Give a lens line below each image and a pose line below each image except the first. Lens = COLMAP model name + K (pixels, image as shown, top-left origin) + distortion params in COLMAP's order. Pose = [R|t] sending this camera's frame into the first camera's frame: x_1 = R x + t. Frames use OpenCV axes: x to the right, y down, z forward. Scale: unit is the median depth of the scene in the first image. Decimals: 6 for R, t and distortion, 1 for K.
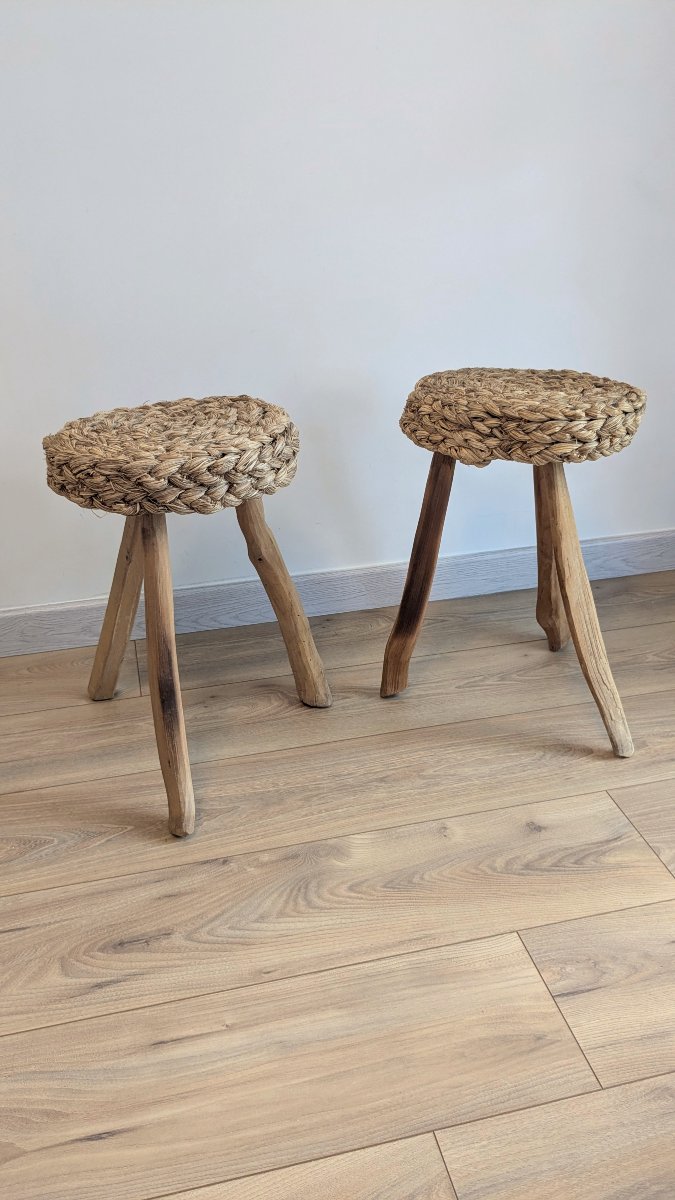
lens RADIAL K [[963.8, 0, 336.0], [0, 963.8, 594.1], [0, 0, 1]] dist [0.063852, -0.120246]
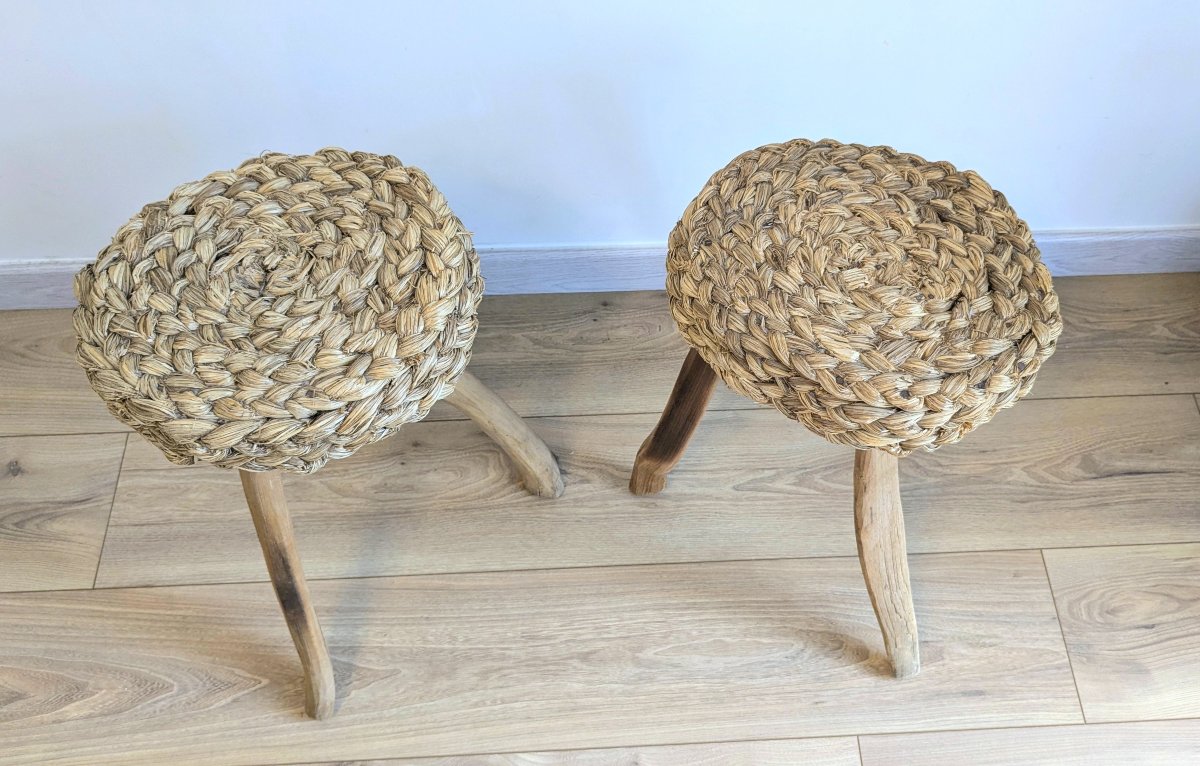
lens RADIAL K [[1093.2, 0, 652.9], [0, 1093.2, 387.0], [0, 0, 1]] dist [0.020504, 0.000000]
pose [[0.981622, 0.179542, -0.064682, 0.132427], [-0.117946, 0.837228, 0.533984, -0.526901], [0.150026, -0.516541, 0.843017, 0.403844]]
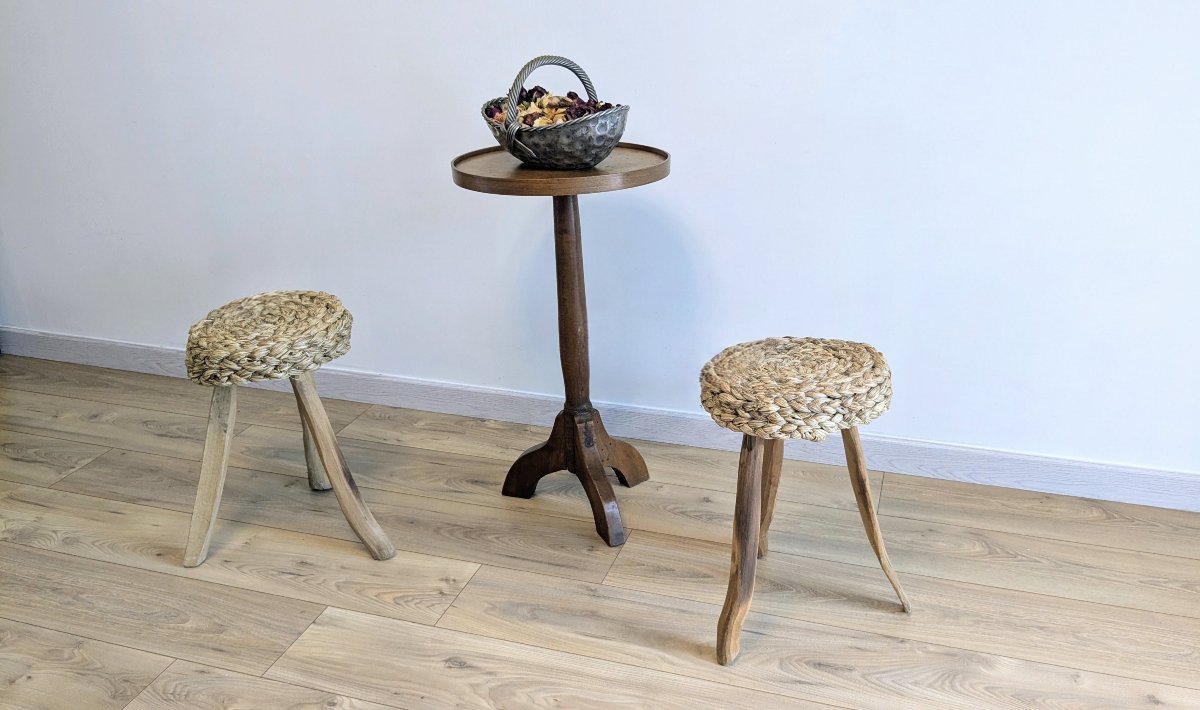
lens RADIAL K [[1022.4, 0, 634.7], [0, 1022.4, 370.1], [0, 0, 1]] dist [0.019241, -0.043404]
pose [[0.858491, 0.210521, -0.467626, 0.162271], [-0.230931, 0.972869, 0.014023, -0.037577], [0.457891, 0.095951, 0.883815, -0.524351]]
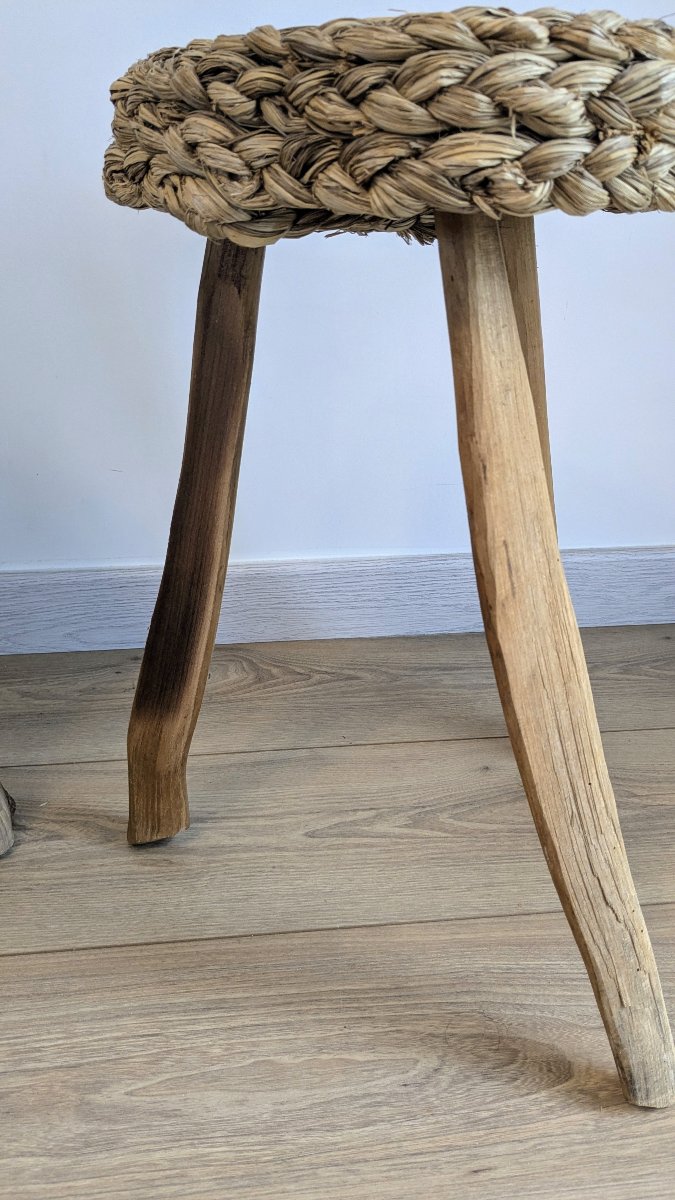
lens RADIAL K [[963.8, 0, 365.9], [0, 963.8, 583.1], [0, 0, 1]] dist [0.063852, -0.120246]
pose [[0.992292, 0.075450, -0.098301, 0.239397], [-0.079455, 0.996134, -0.037478, -0.006320], [0.095093, 0.045000, 0.994451, 0.699830]]
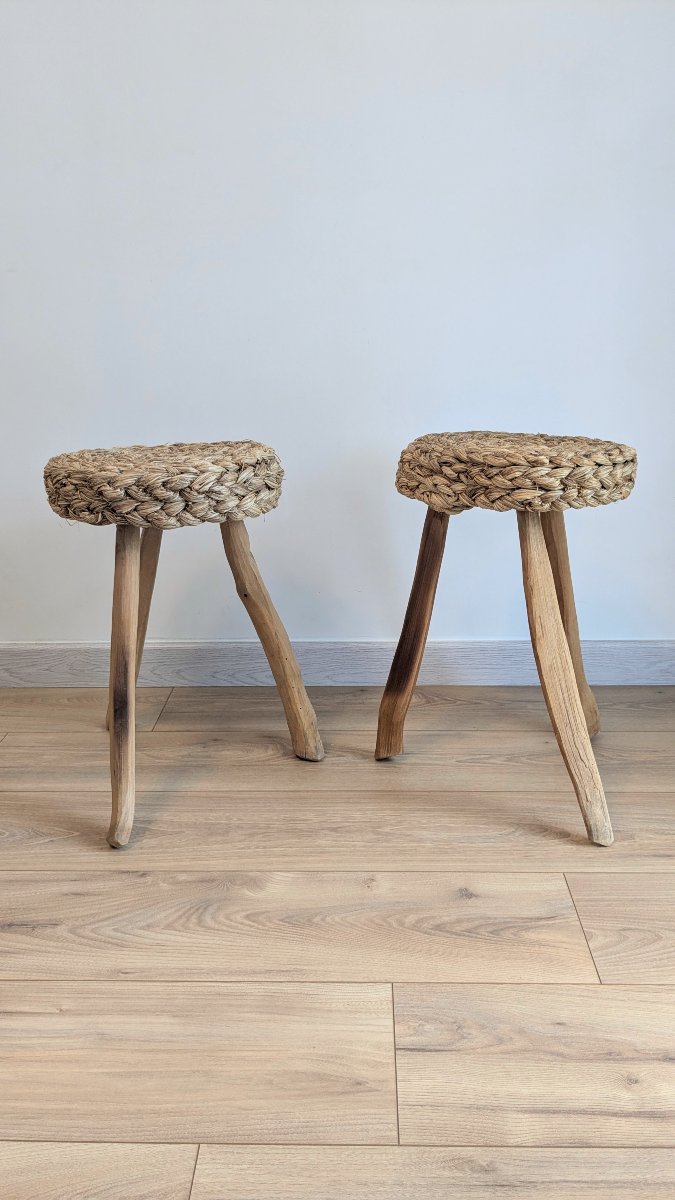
lens RADIAL K [[963.8, 0, 347.7], [0, 963.8, 615.9], [0, 0, 1]] dist [0.063852, -0.120246]
pose [[0.966655, 0.087338, -0.240729, 0.303560], [-0.119724, 0.985115, -0.123350, 0.109424], [0.226372, 0.148058, 0.962722, 0.041423]]
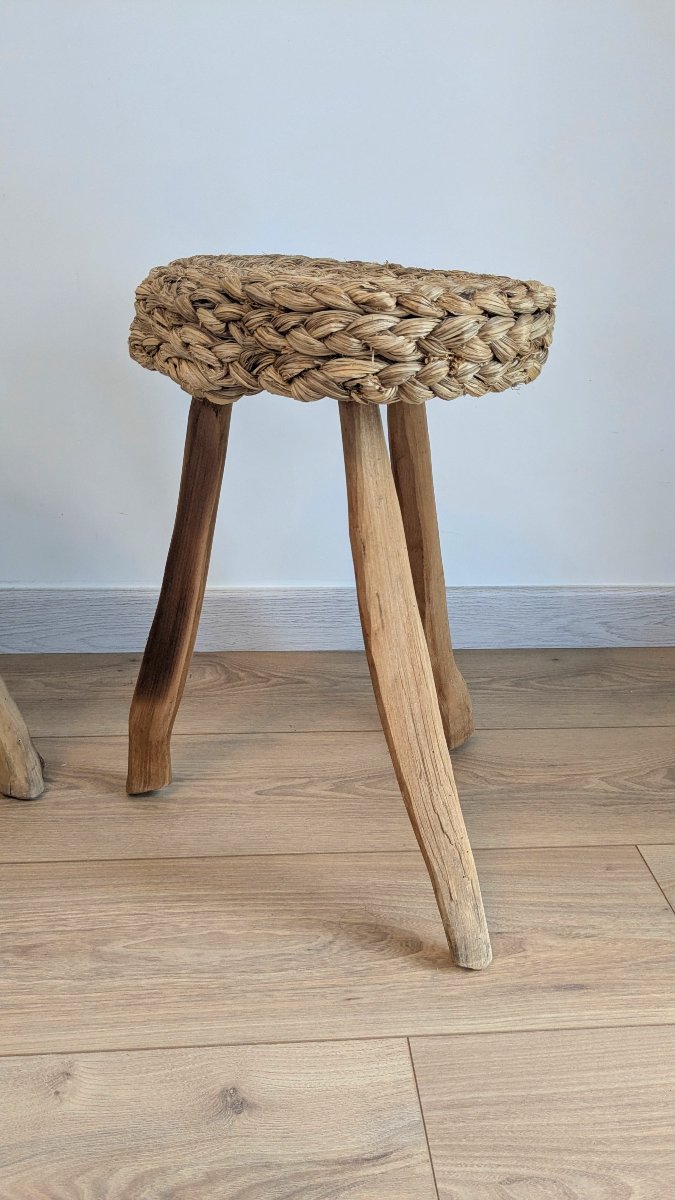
lens RADIAL K [[963.8, 0, 339.9], [0, 963.8, 616.9], [0, 0, 1]] dist [0.063852, -0.120246]
pose [[0.987375, 0.113368, -0.110625, 0.296732], [-0.115576, 0.993204, -0.013739, -0.015462], [0.108316, 0.026351, 0.993767, 0.498554]]
